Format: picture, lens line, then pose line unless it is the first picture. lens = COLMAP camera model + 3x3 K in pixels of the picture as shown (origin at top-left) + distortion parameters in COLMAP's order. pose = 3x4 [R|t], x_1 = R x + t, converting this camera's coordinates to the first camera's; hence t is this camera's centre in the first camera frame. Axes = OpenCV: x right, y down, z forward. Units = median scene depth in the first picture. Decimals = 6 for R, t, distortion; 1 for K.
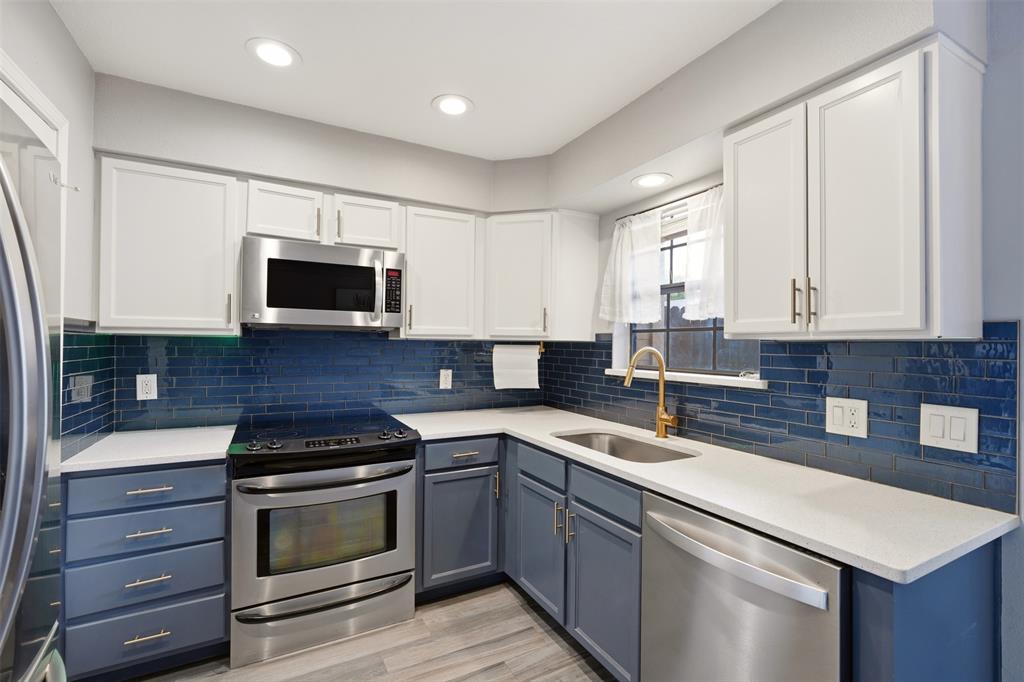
lens RADIAL K [[453.7, 0, 515.2], [0, 453.7, 340.6], [0, 0, 1]] dist [-0.021388, 0.009945]
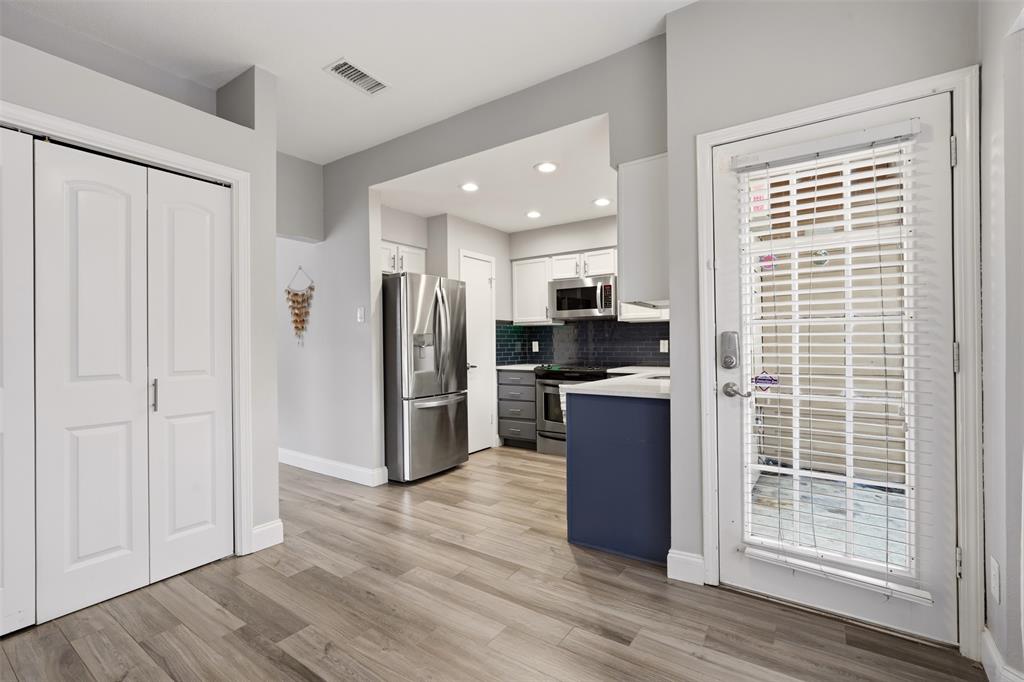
lens RADIAL K [[453.7, 0, 515.2], [0, 453.7, 340.6], [0, 0, 1]] dist [-0.021388, 0.009945]
pose [[0.449395, -0.019380, -0.893123, 1.318046], [0.023577, 0.999674, -0.009829, 0.089467], [0.893022, -0.016640, 0.449705, -0.217877]]
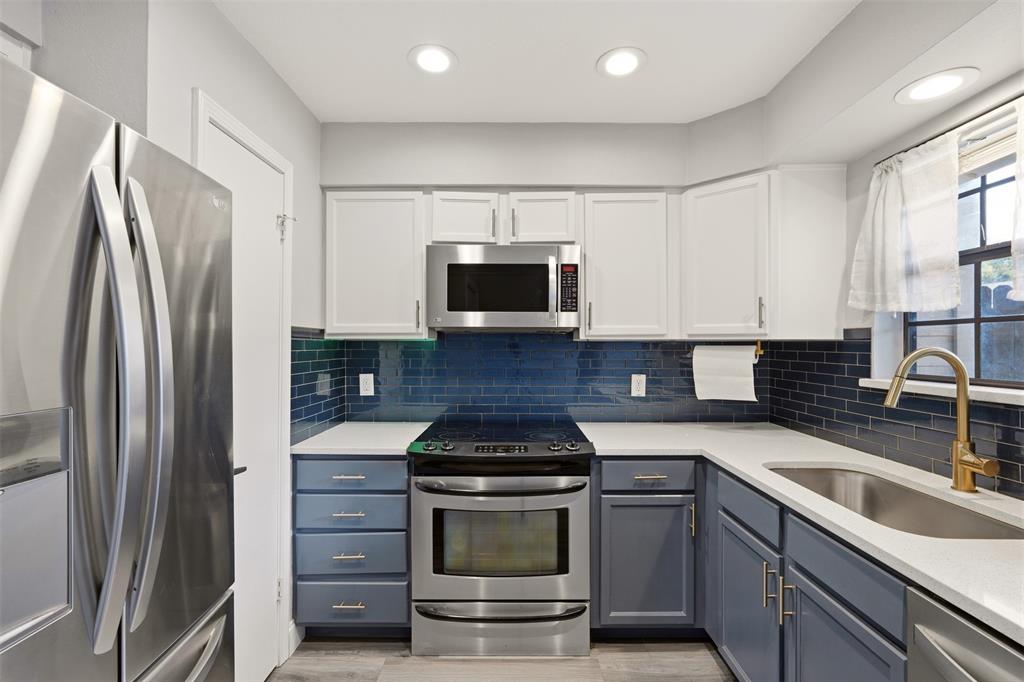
lens RADIAL K [[453.7, 0, 515.2], [0, 453.7, 340.6], [0, 0, 1]] dist [-0.021388, 0.009945]
pose [[0.876449, -0.014010, -0.481291, 0.079073], [0.012348, 0.999902, -0.006619, 0.001738], [0.481337, -0.000142, 0.876536, 0.151956]]
